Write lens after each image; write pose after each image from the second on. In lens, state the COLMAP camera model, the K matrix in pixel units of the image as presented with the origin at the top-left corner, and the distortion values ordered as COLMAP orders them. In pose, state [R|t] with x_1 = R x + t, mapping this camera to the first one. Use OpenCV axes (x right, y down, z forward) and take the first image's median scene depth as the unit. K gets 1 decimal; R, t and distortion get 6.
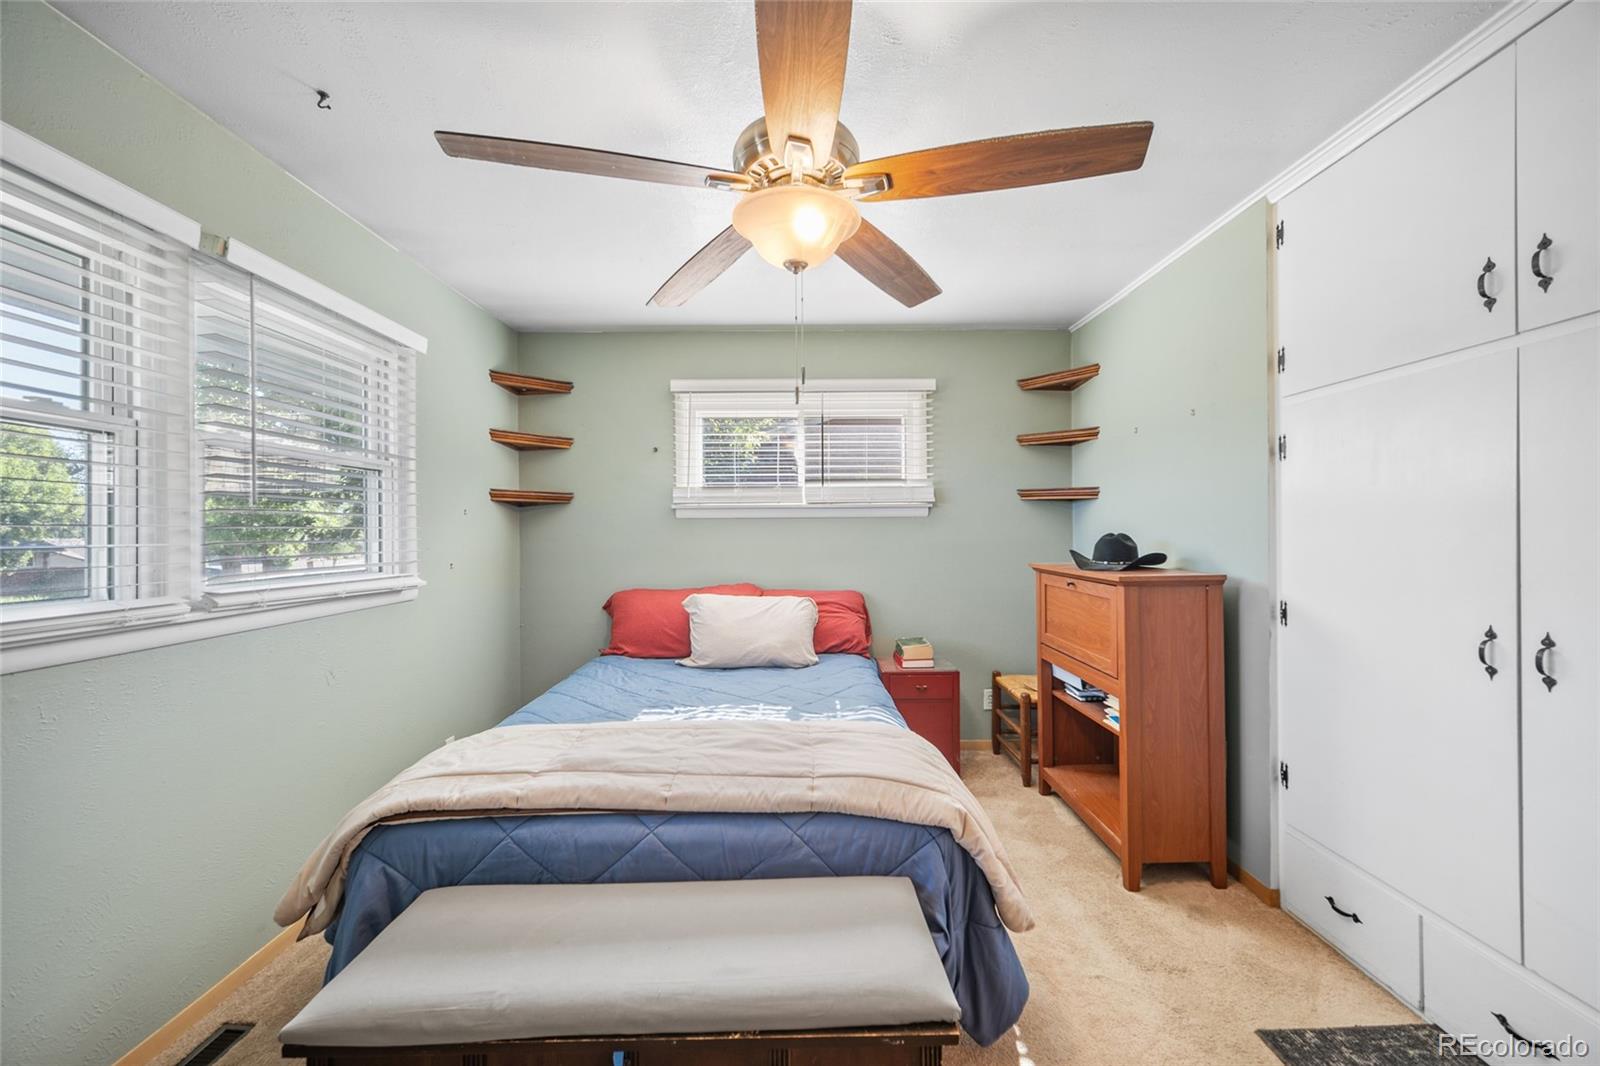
lens RADIAL K [[623.4, 0, 800.4], [0, 623.4, 526.7], [0, 0, 1]] dist [0.000369, 0.000059]
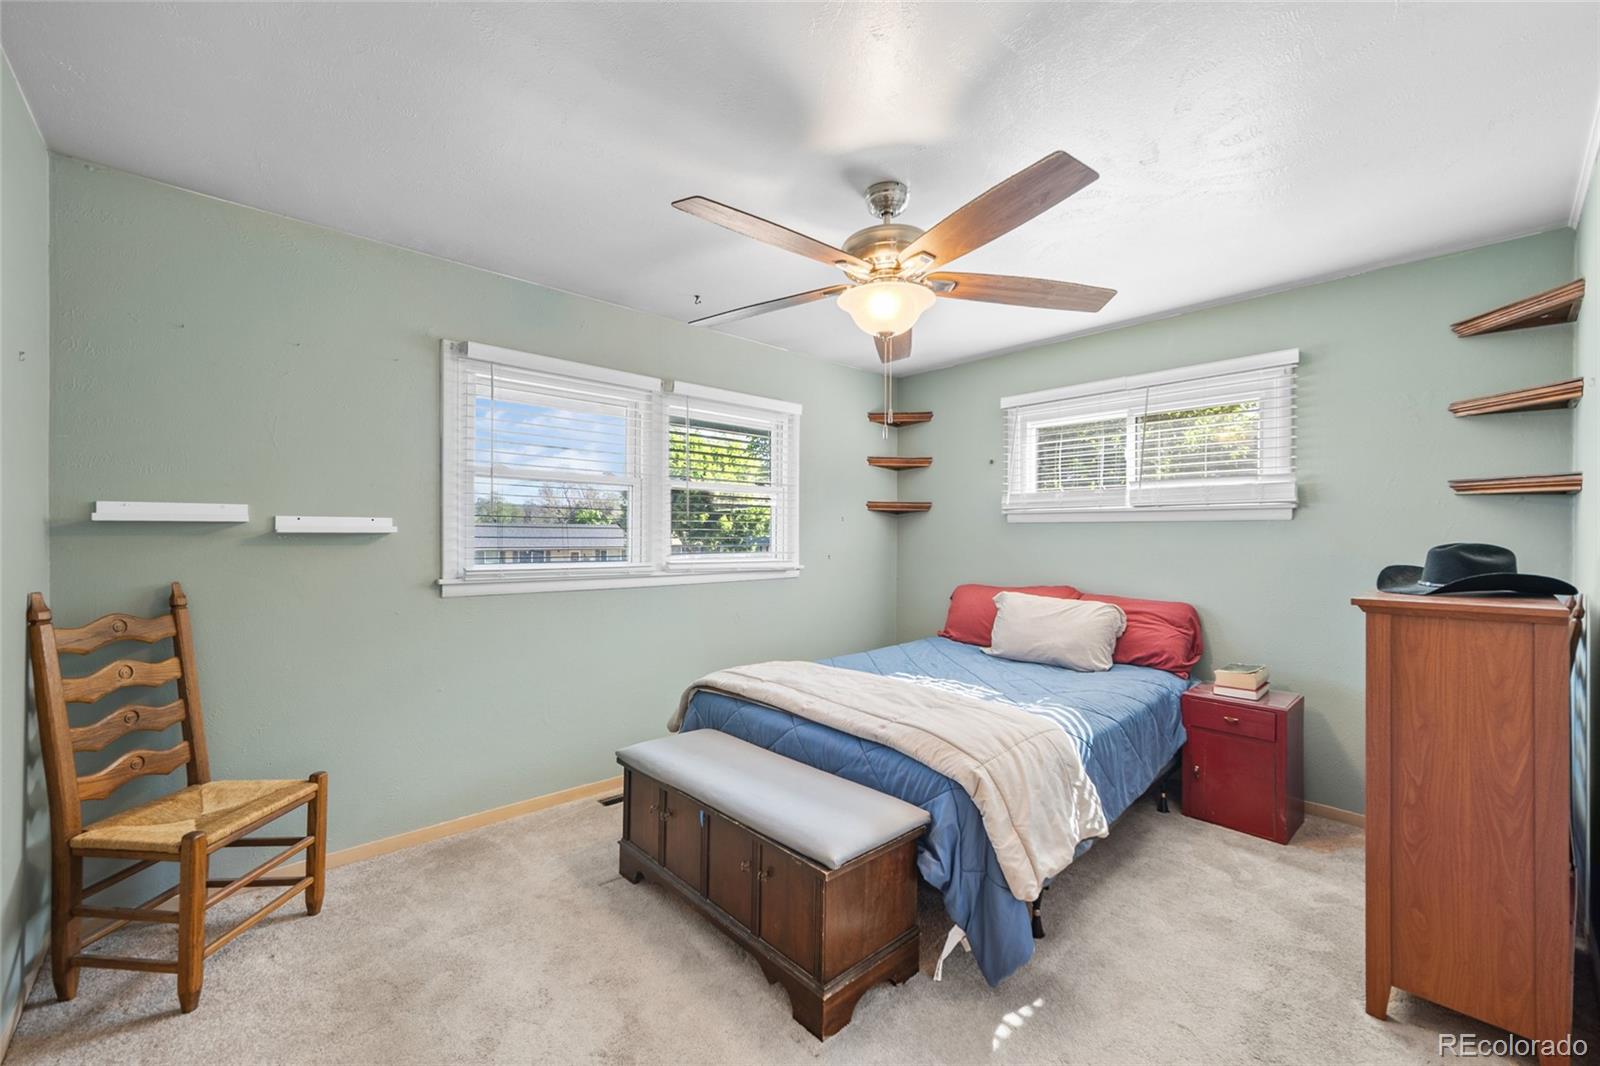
lens RADIAL K [[627.4, 0, 804.3], [0, 627.4, 531.0], [0, 0, 1]] dist [0.000545, 0.000409]
pose [[0.677049, 0.006609, -0.735908, 0.429675], [-0.005337, 0.999977, 0.004070, -0.002028], [0.735919, 0.001172, 0.677069, -0.016268]]
